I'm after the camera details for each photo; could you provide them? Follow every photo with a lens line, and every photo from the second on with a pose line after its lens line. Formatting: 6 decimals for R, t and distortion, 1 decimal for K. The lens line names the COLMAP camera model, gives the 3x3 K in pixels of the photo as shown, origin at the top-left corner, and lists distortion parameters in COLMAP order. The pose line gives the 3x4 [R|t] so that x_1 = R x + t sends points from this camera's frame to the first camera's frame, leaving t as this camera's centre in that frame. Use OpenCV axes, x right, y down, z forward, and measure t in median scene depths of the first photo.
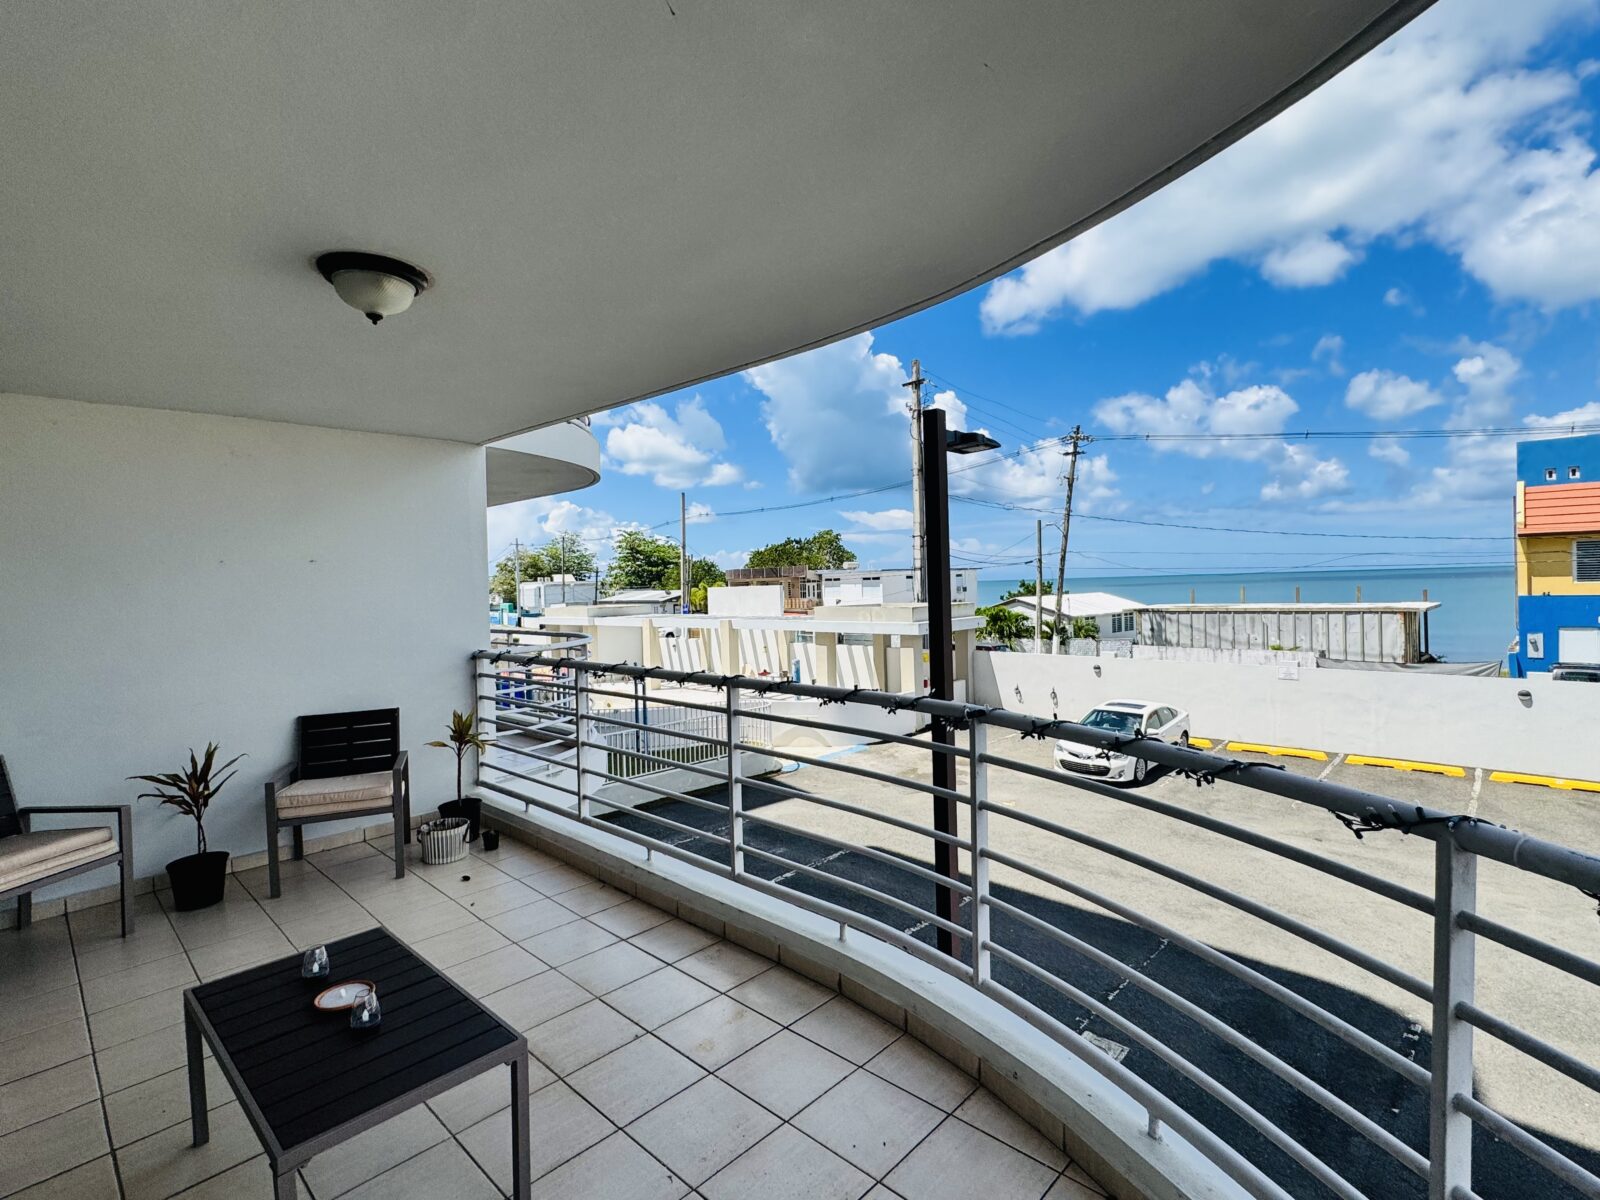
lens RADIAL K [[776.8, 0, 791.1], [0, 776.8, 596.8], [0, 0, 1]] dist [-0.003078, -0.001432]
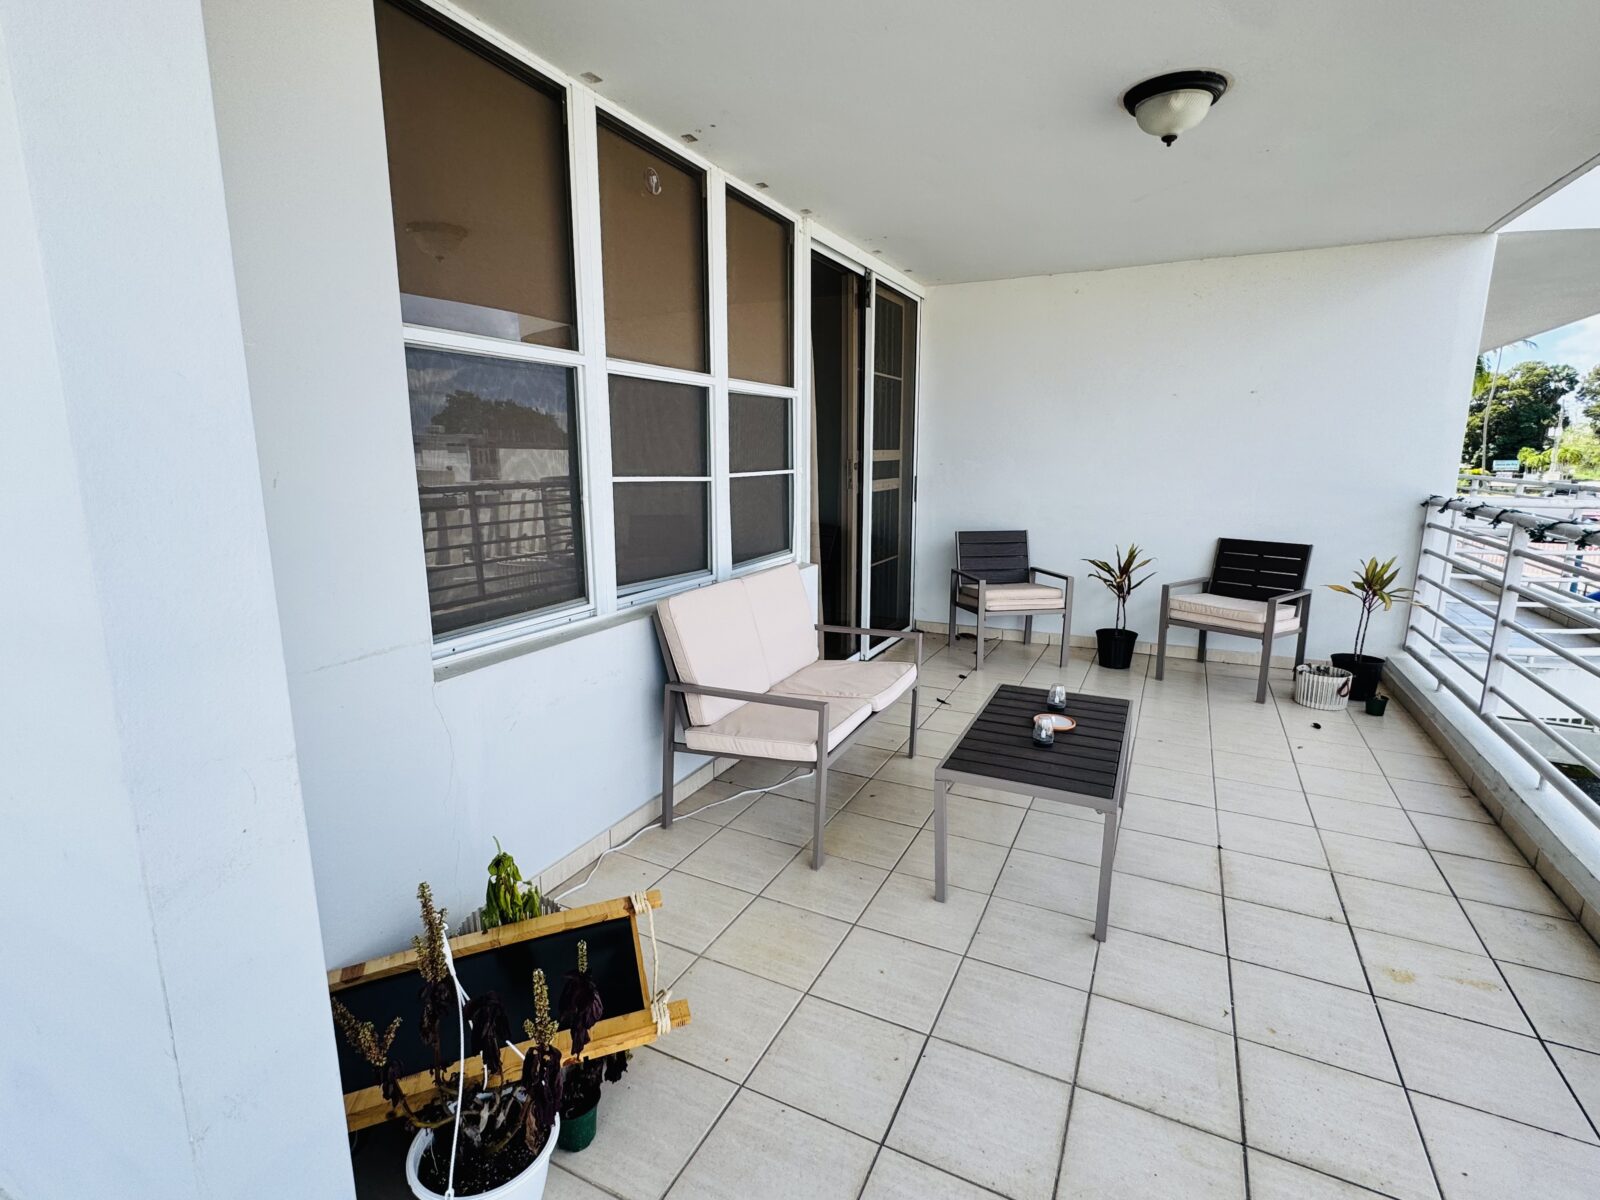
lens RADIAL K [[776.8, 0, 799.8], [0, 776.8, 589.7], [0, 0, 1]] dist [-0.003078, -0.001432]
pose [[0.308479, 0.204432, -0.929004, 0.410294], [-0.031235, 0.978283, 0.204904, 0.038012], [0.950718, -0.034191, 0.308166, 0.177826]]
